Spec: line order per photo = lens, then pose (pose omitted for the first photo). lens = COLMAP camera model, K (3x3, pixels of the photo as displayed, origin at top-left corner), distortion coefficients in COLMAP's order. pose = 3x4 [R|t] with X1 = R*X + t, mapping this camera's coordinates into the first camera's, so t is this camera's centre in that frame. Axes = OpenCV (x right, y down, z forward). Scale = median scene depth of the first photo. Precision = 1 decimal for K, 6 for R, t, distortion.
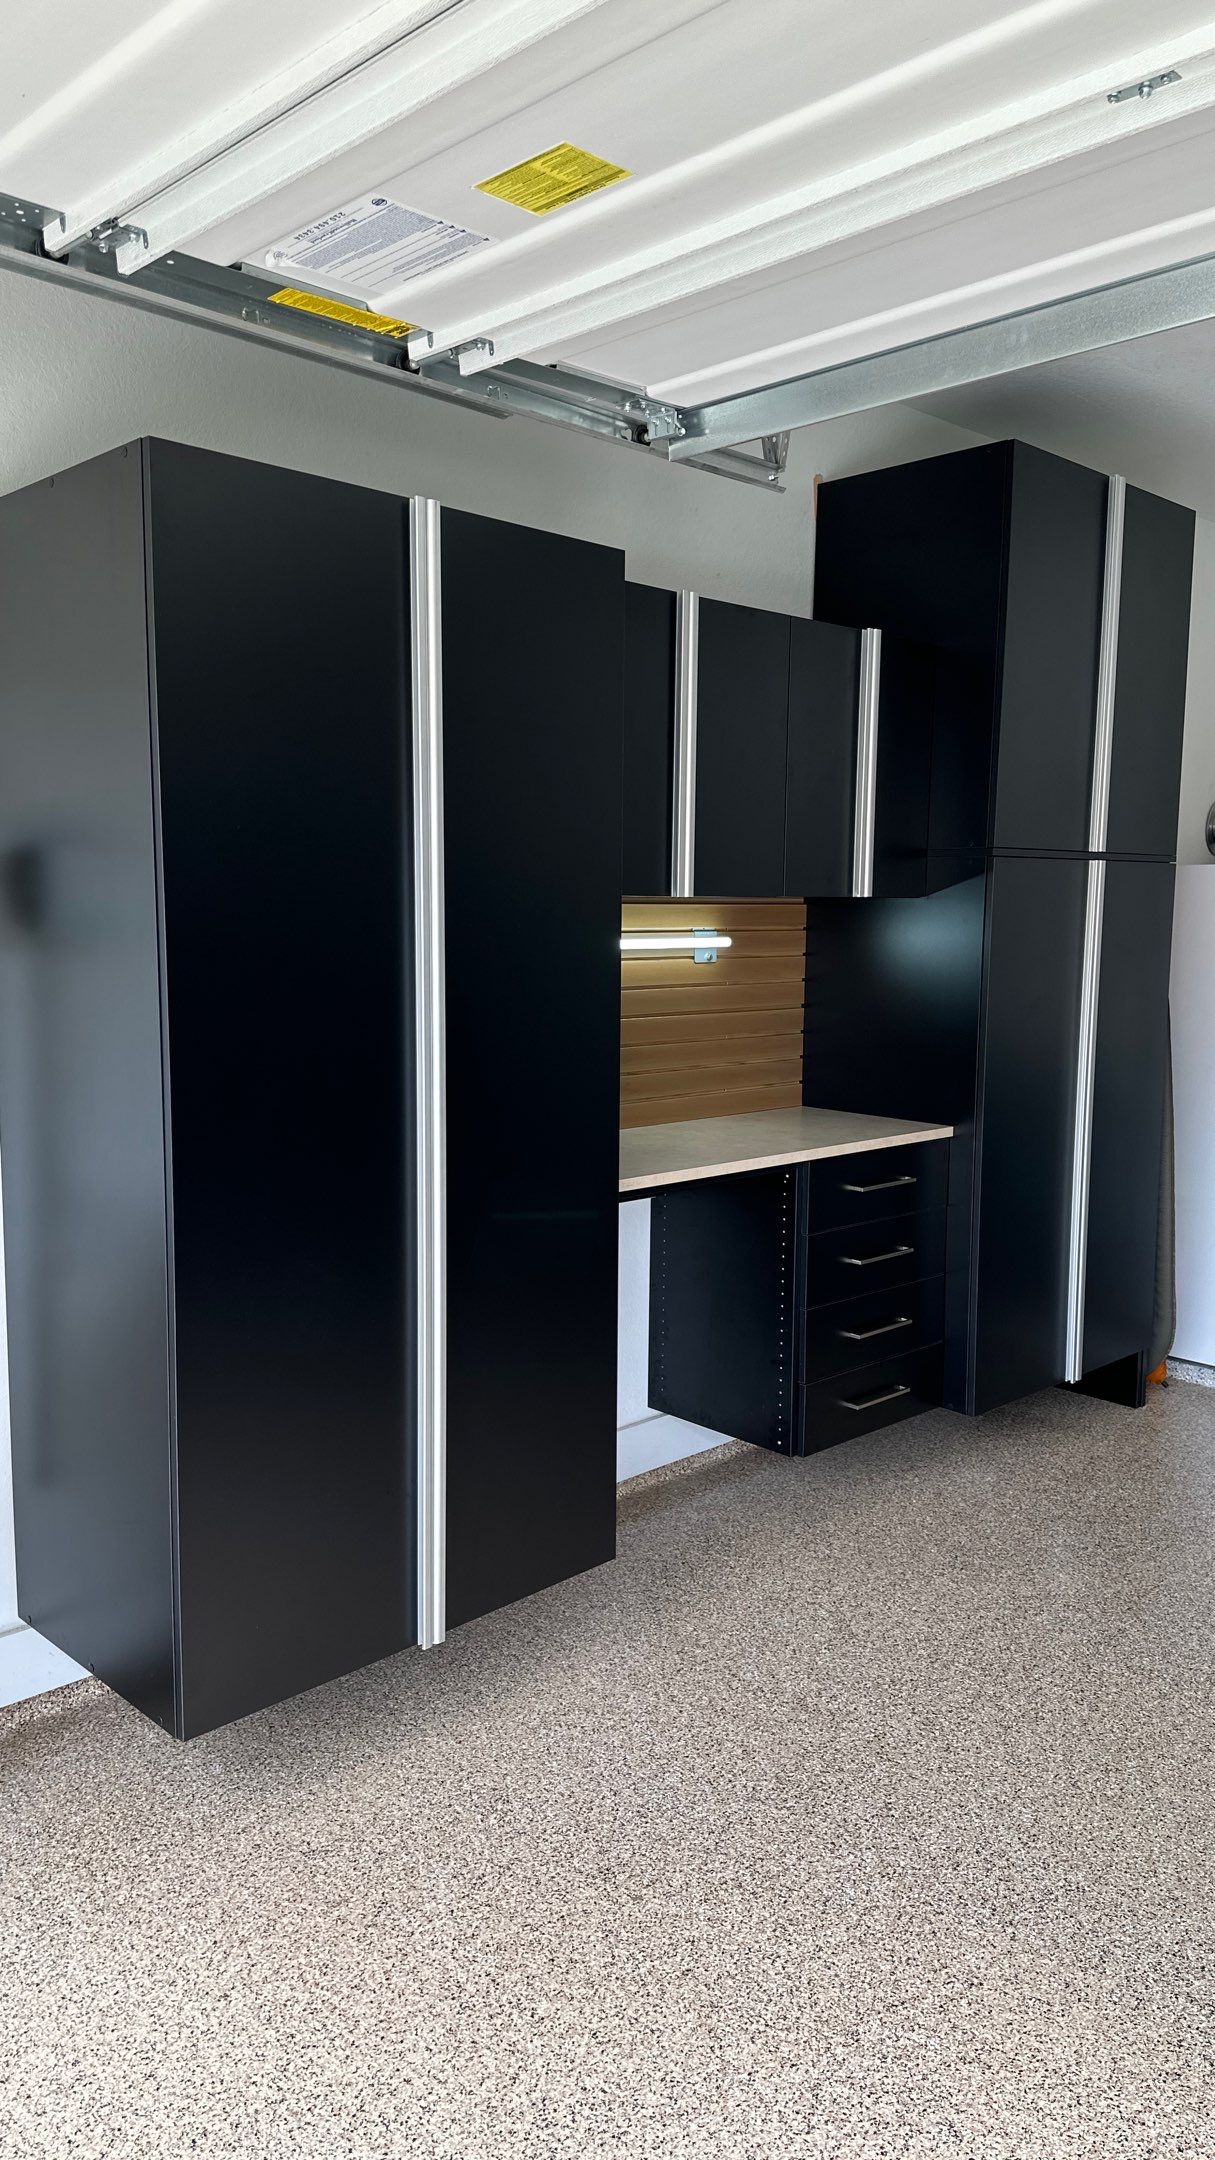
lens RADIAL K [[1522.2, 0, 615.6], [0, 1522.2, 1082.7], [0, 0, 1]] dist [0.073537, -0.082595]
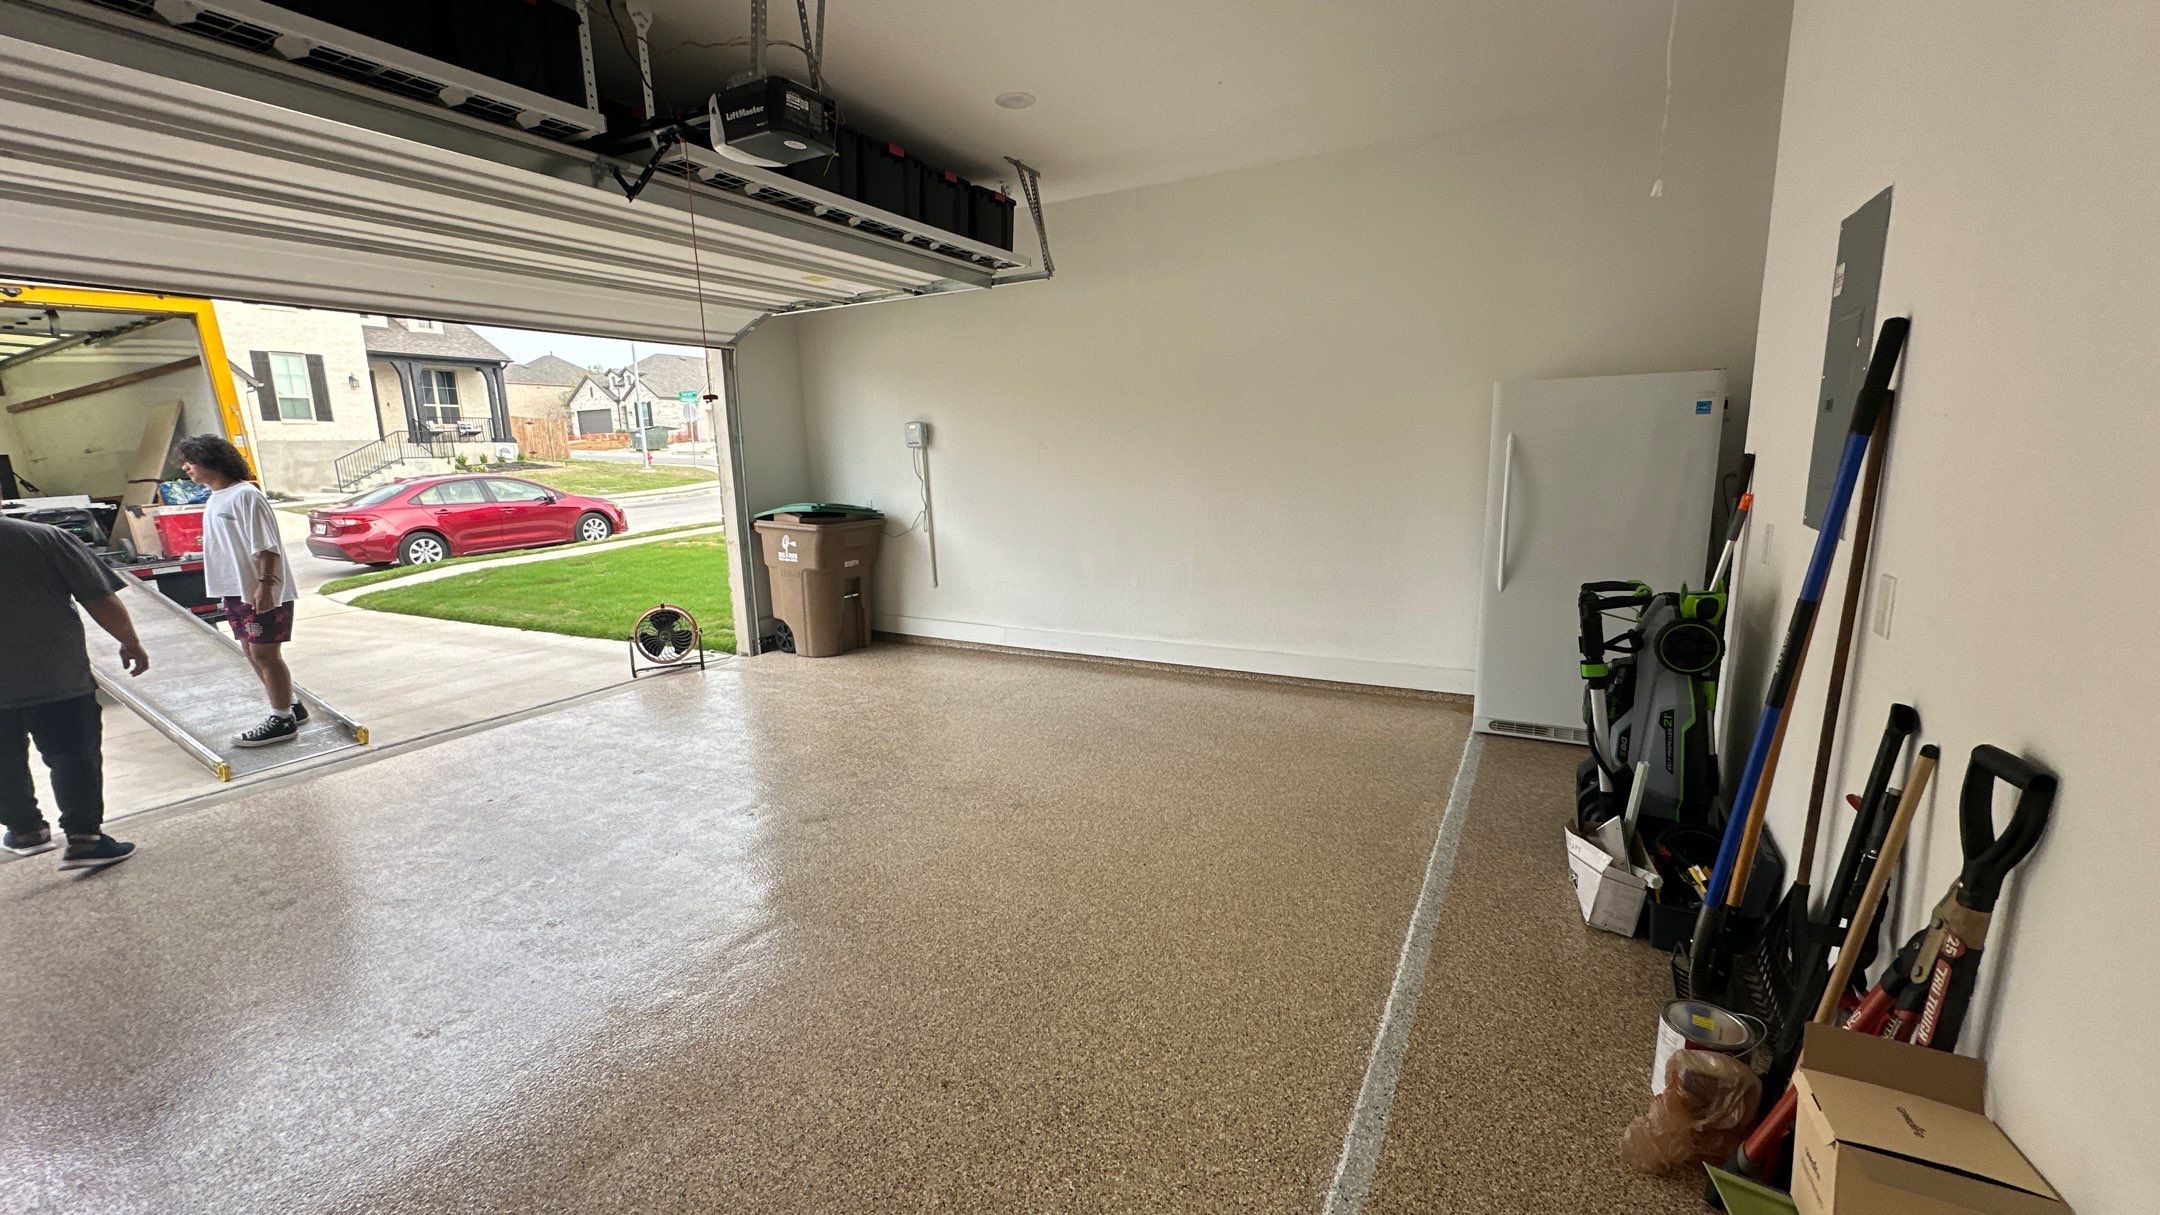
lens RADIAL K [[860.7, 0, 1074.7], [0, 860.7, 605.8], [0, 0, 1]] dist [-0.004298, 0.001370]
pose [[0.287985, 0.158050, -0.944502, 1.581333], [-0.088955, 0.986437, 0.137944, -0.018211], [0.953494, 0.044292, 0.298139, 0.567041]]
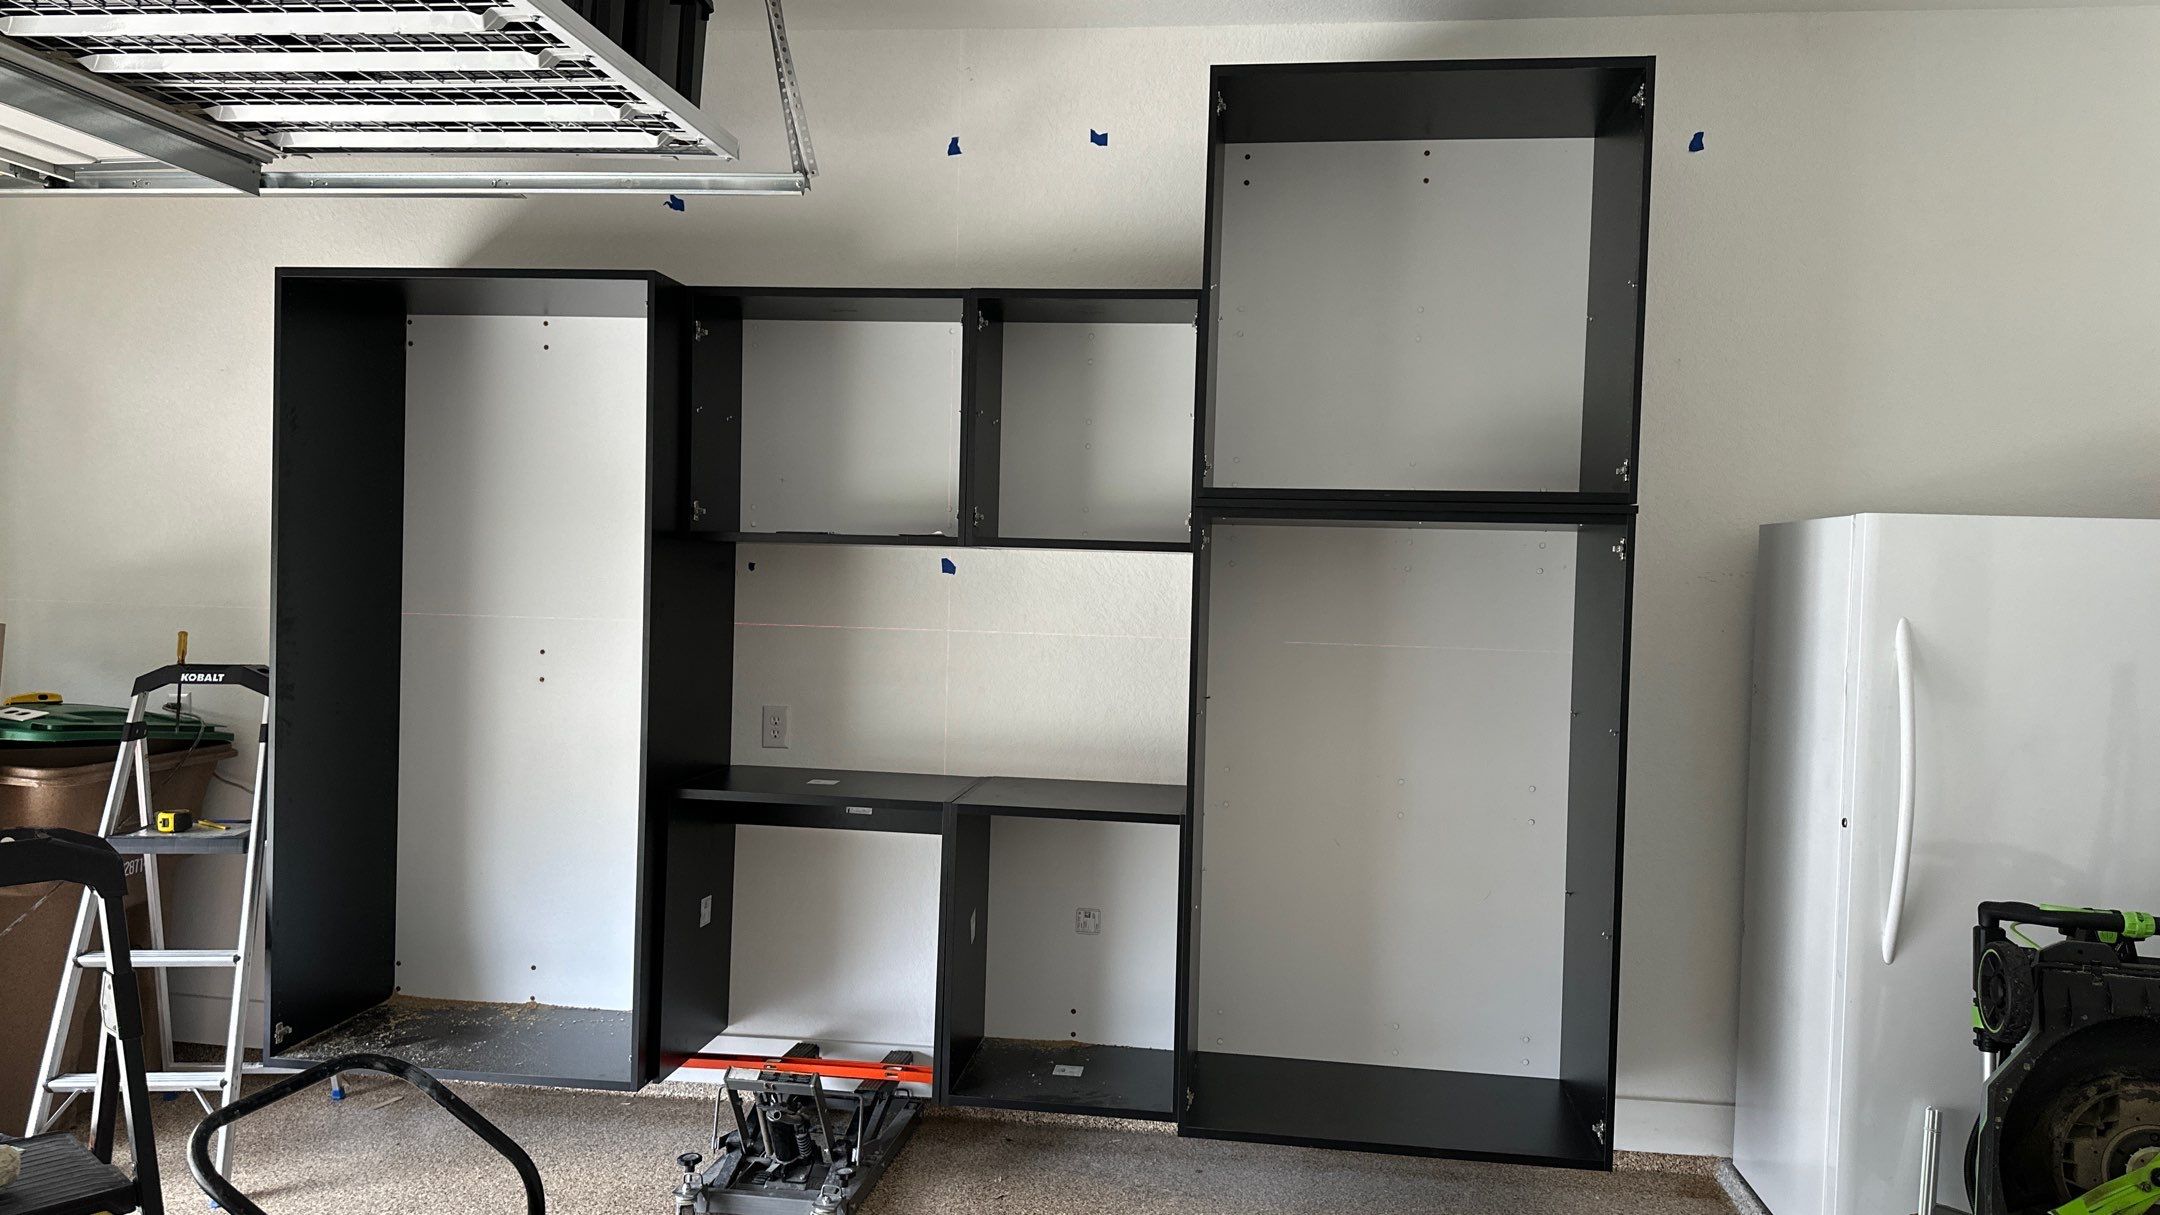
lens RADIAL K [[1521.5, 0, 1076.6], [0, 1521.5, 612.6], [0, 0, 1]] dist [0.054738, -0.057802]
pose [[0.620734, 0.031875, -0.783373, 1.068787], [-0.116191, 0.991880, -0.051708, -0.035544], [0.775364, 0.123118, 0.619397, 0.457083]]
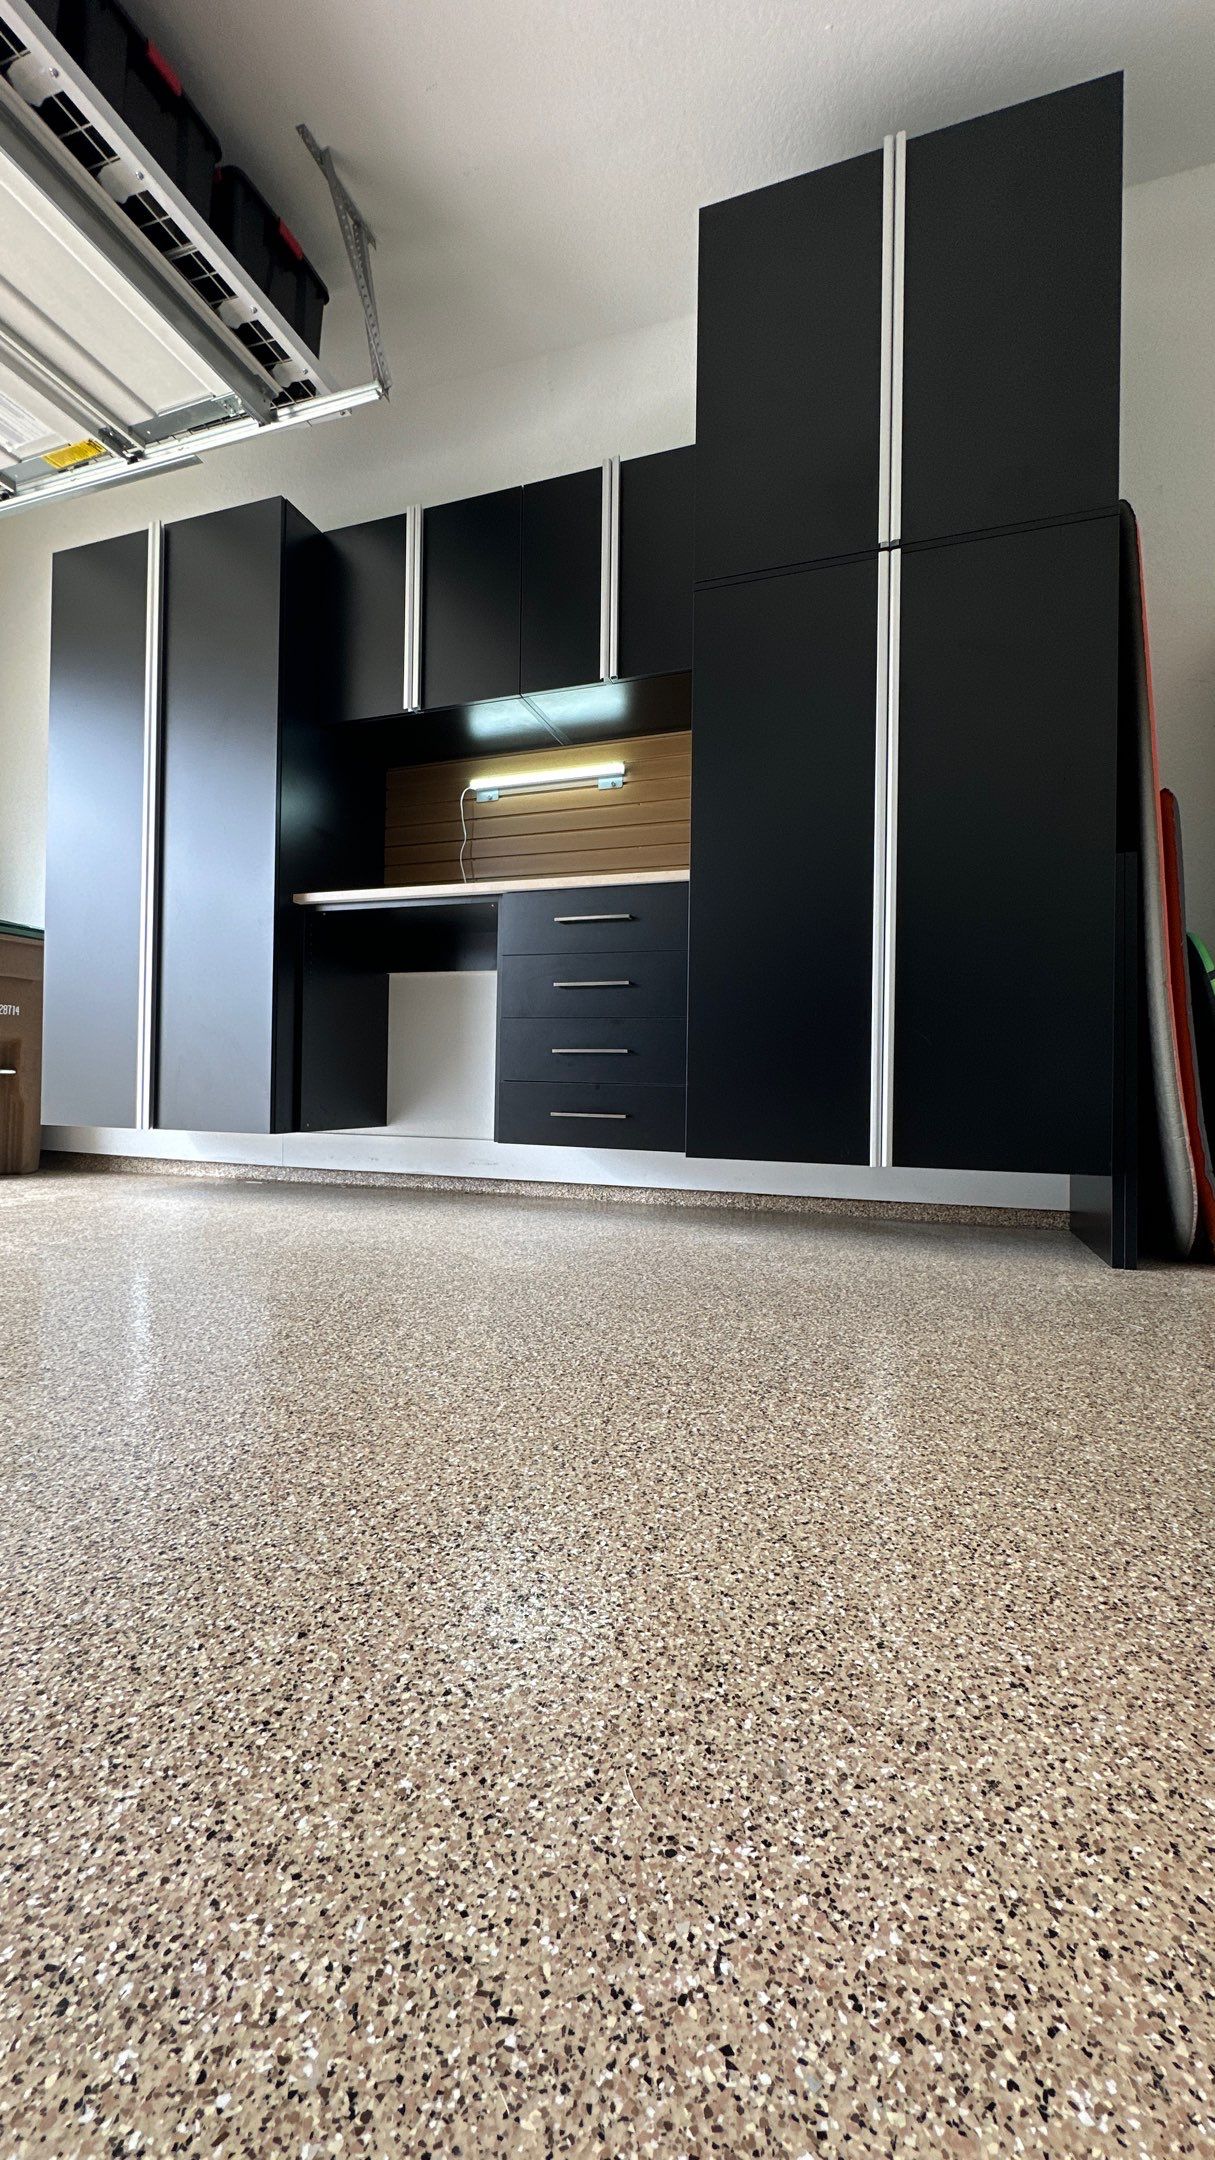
lens RADIAL K [[860.7, 0, 606.2], [0, 860.7, 1078.4], [0, 0, 1]] dist [-0.004298, 0.001370]
pose [[0.445179, -0.006283, -0.895420, 0.859518], [-0.119722, 0.990580, -0.066473, 0.257352], [0.887402, 0.136794, 0.440233, 0.861765]]
